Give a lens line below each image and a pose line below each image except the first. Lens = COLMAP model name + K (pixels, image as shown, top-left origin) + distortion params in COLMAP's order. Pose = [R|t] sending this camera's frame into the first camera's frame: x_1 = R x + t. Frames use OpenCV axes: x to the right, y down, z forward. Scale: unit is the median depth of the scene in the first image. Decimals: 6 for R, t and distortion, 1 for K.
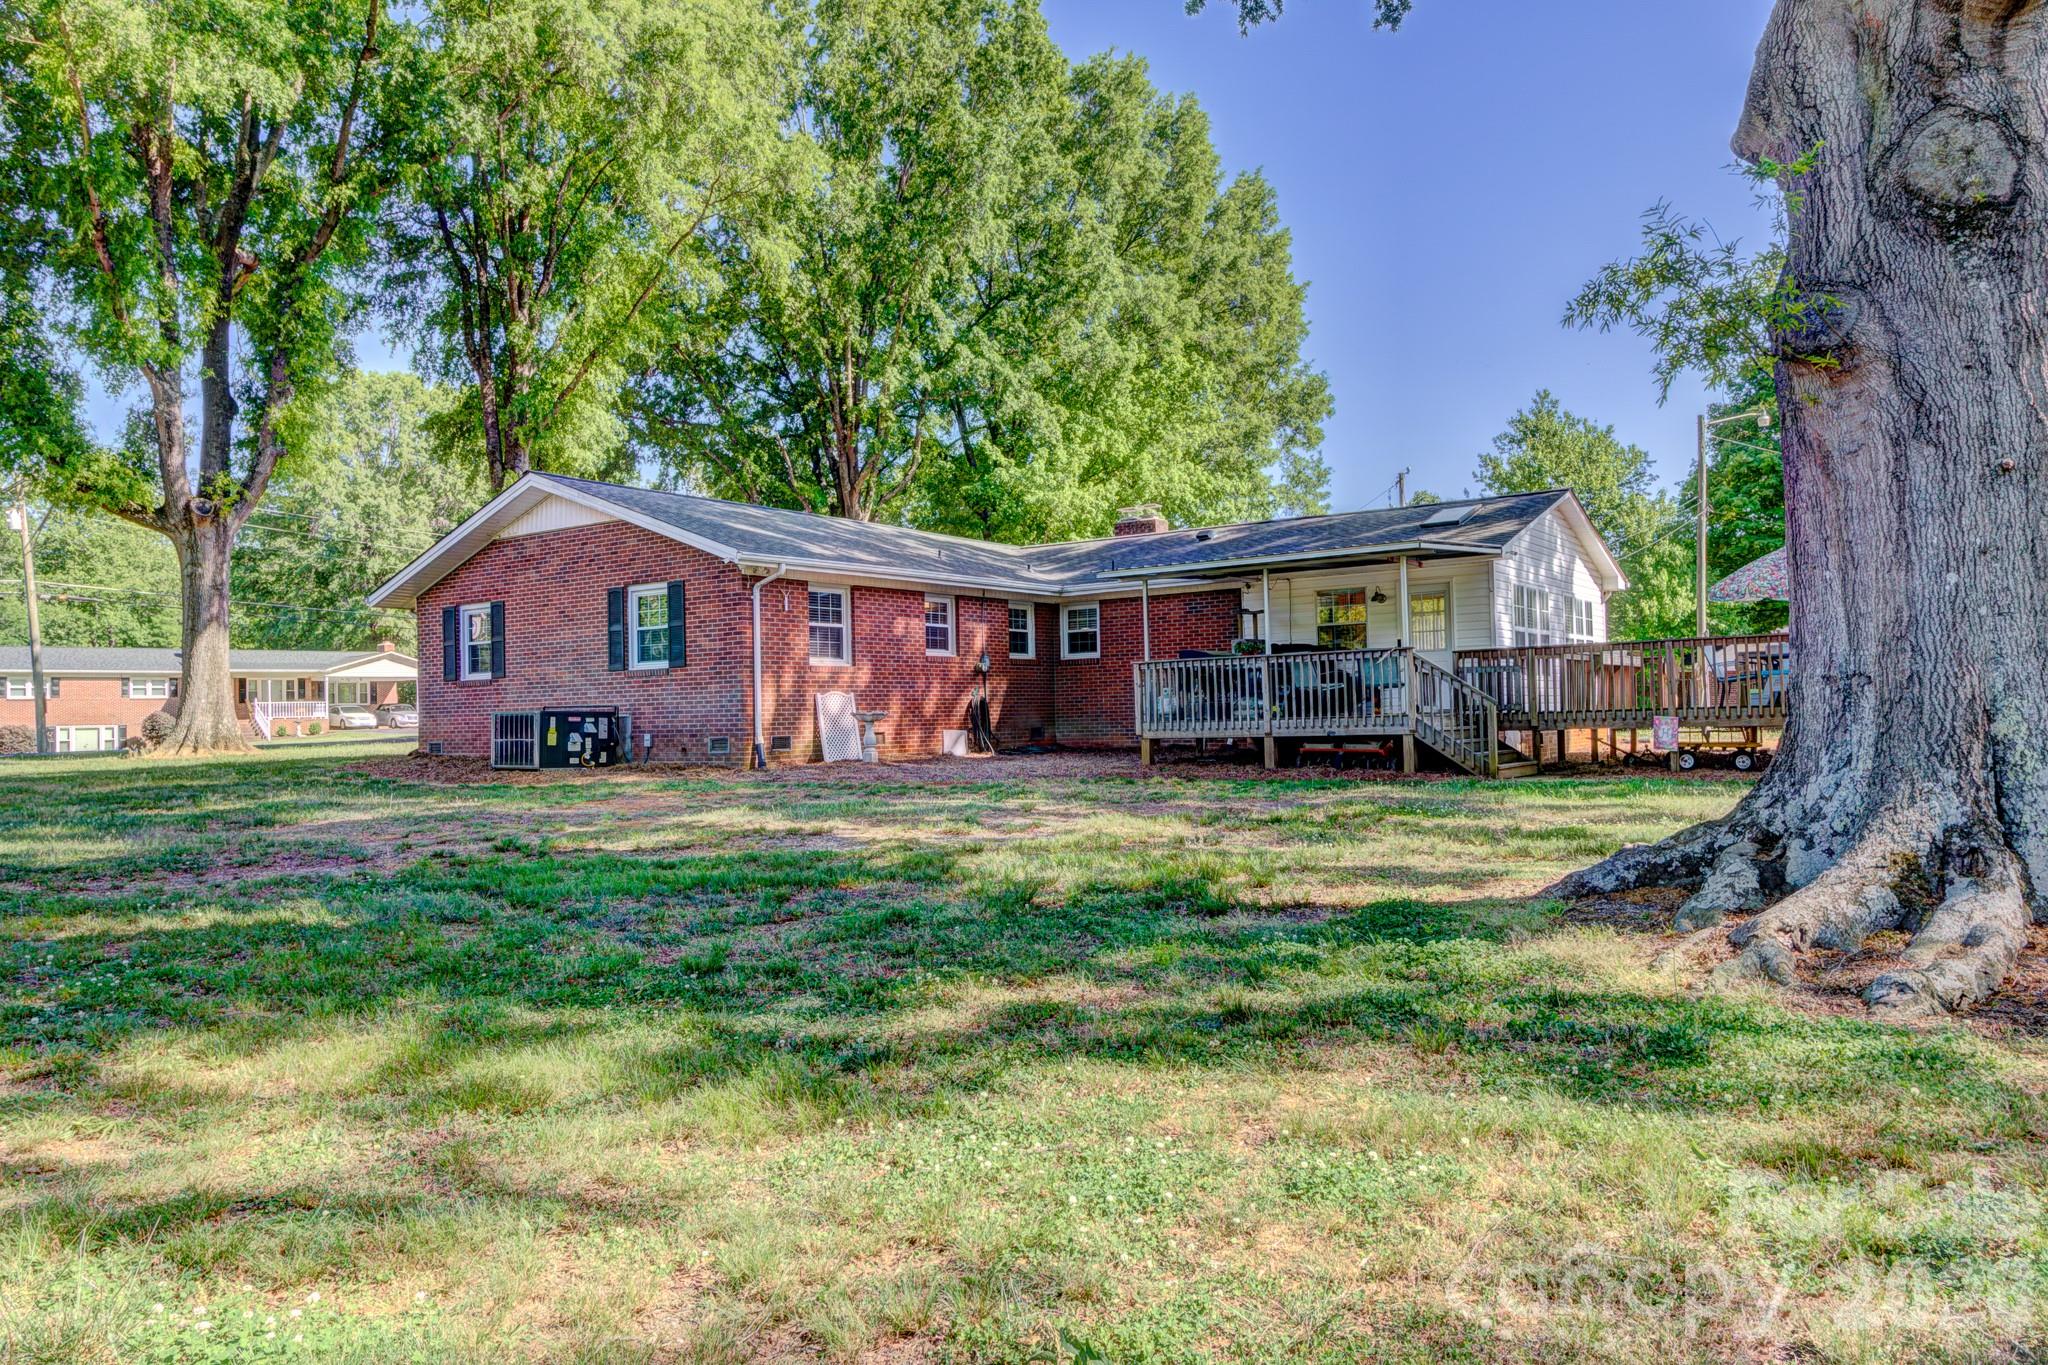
lens RADIAL K [[1411.5, 0, 1024.0], [0, 1411.5, 682.5], [0, 0, 1]] dist [-0.001115, -0.000124]
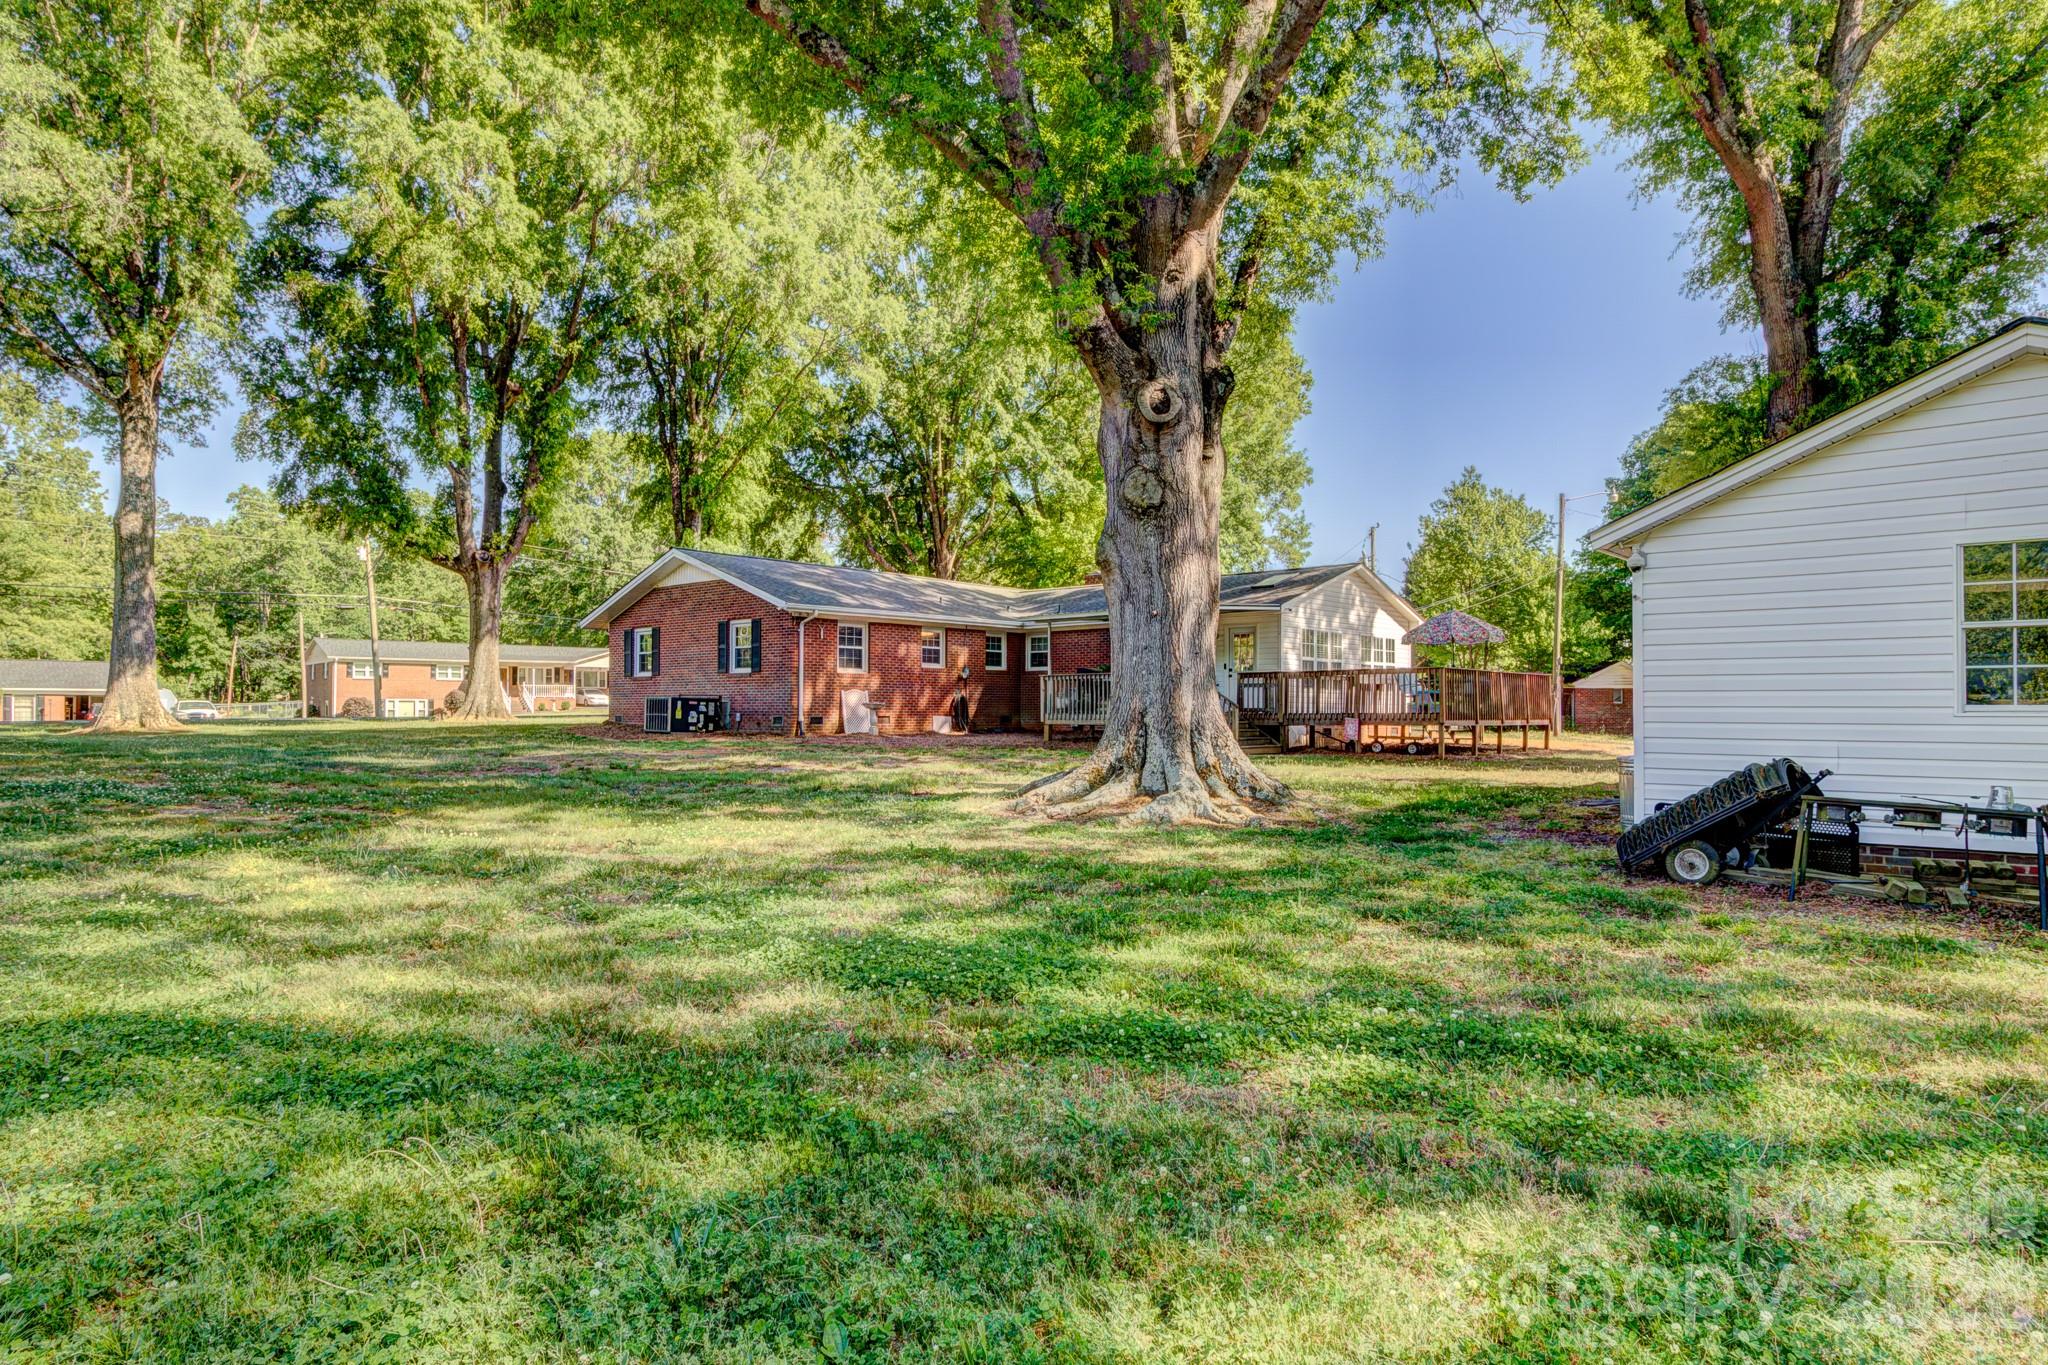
lens RADIAL K [[1223.1, 0, 1027.6], [0, 1223.1, 705.0], [0, 0, 1]] dist [-0.000686, -0.000227]
pose [[0.993194, 0.025517, -0.113646, 0.148907], [-0.023152, 0.999488, 0.022076, -0.007601], [0.114151, -0.019295, 0.993276, -0.236301]]
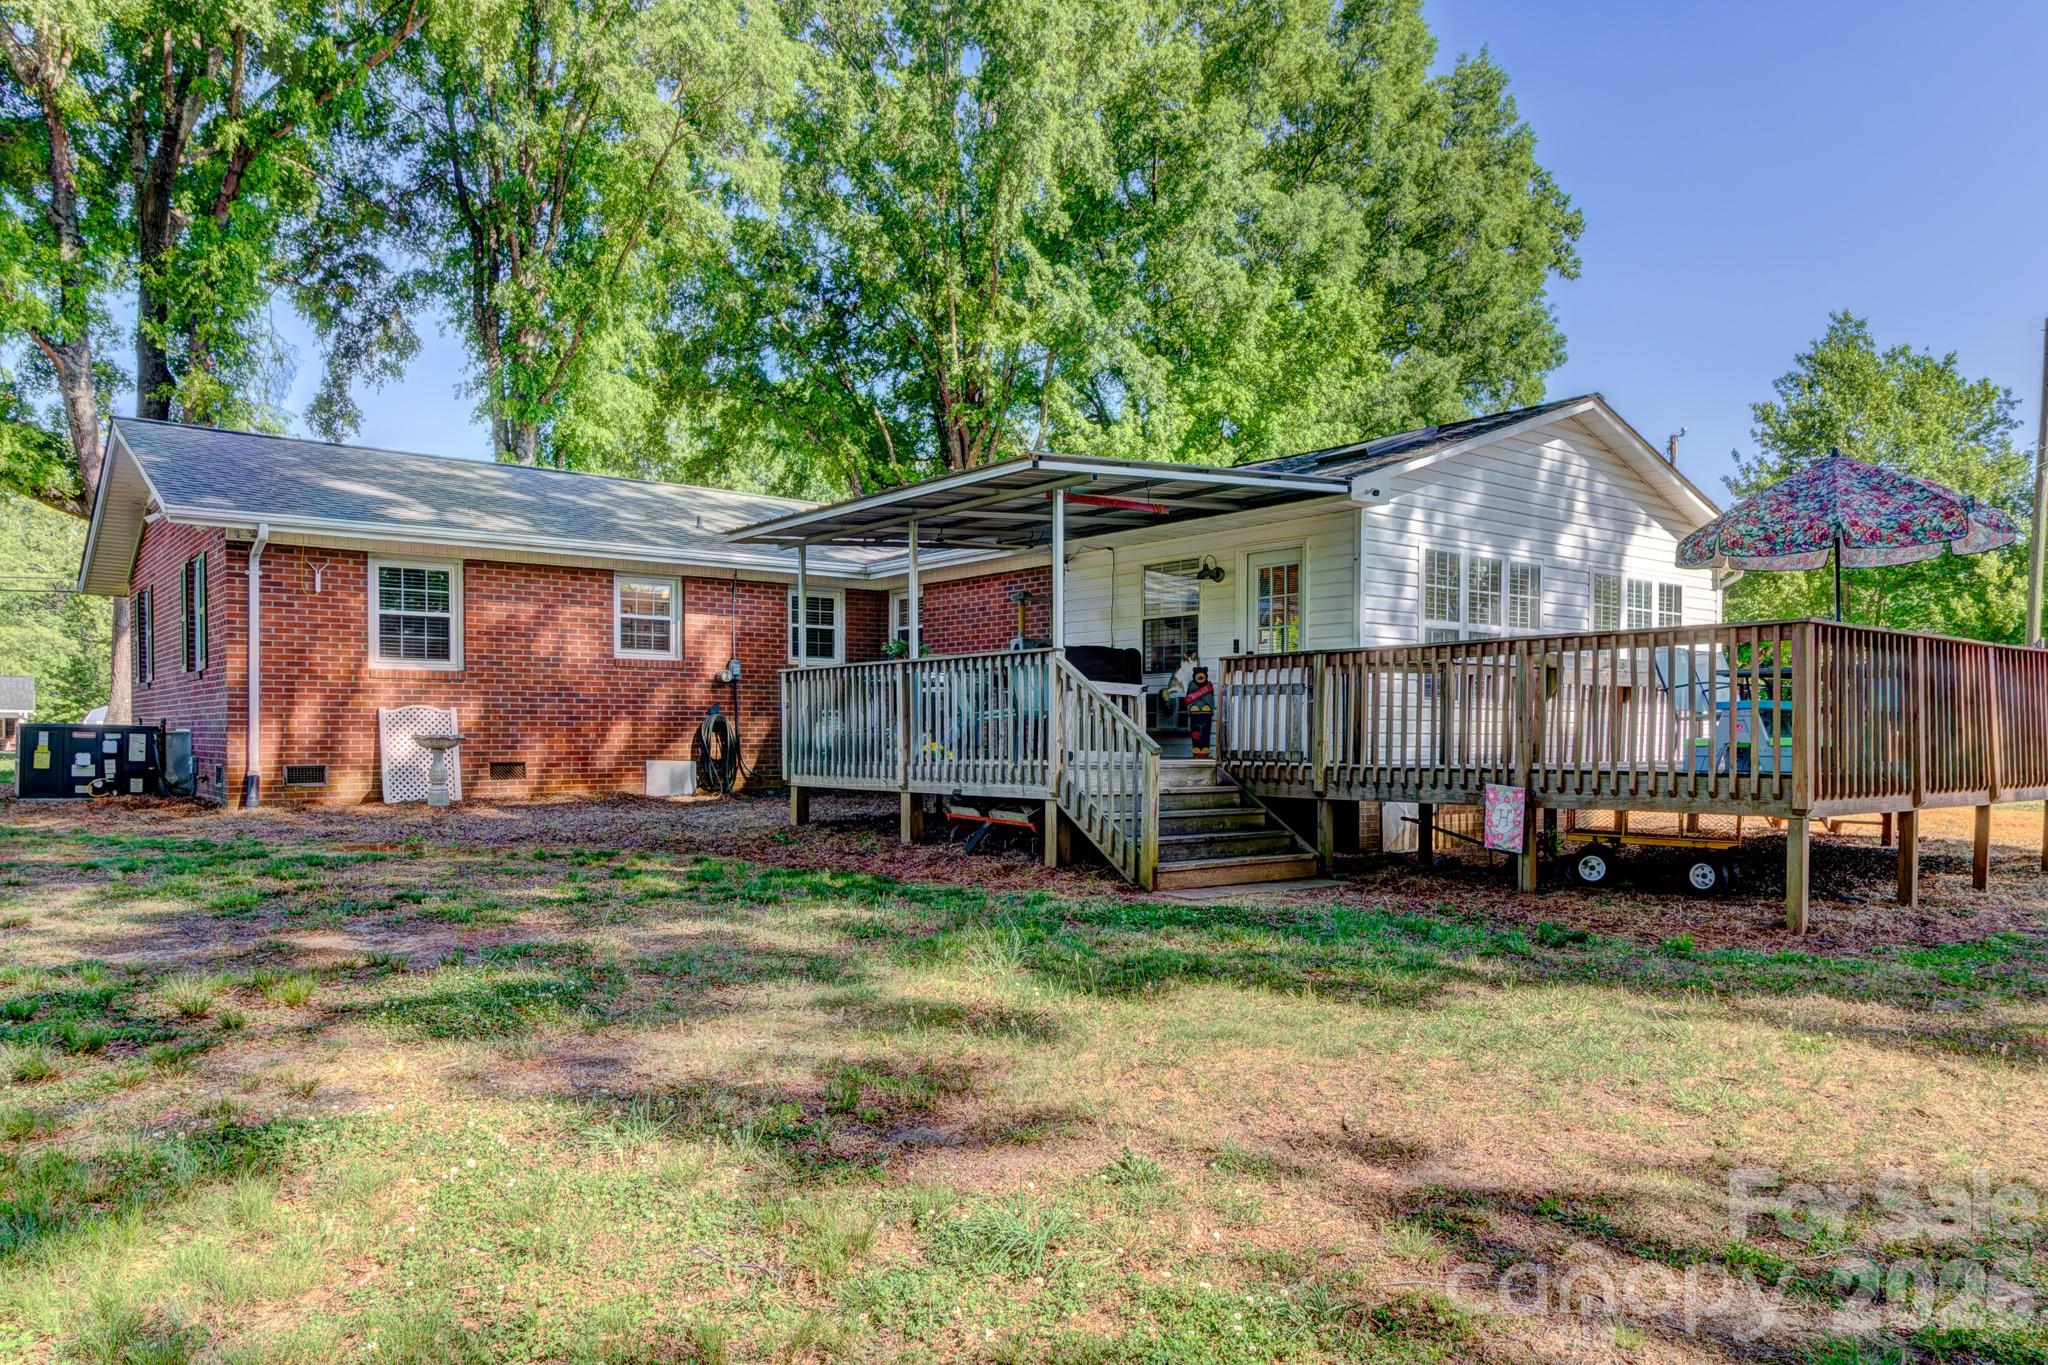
lens RADIAL K [[1404.4, 0, 1050.4], [0, 1404.4, 773.3], [0, 0, 1]] dist [-0.009692, -0.003328]
pose [[0.963178, 0.033258, -0.266798, 0.257375], [-0.018260, 0.998120, 0.058500, -0.004759], [0.268242, -0.051474, 0.961975, 0.271479]]
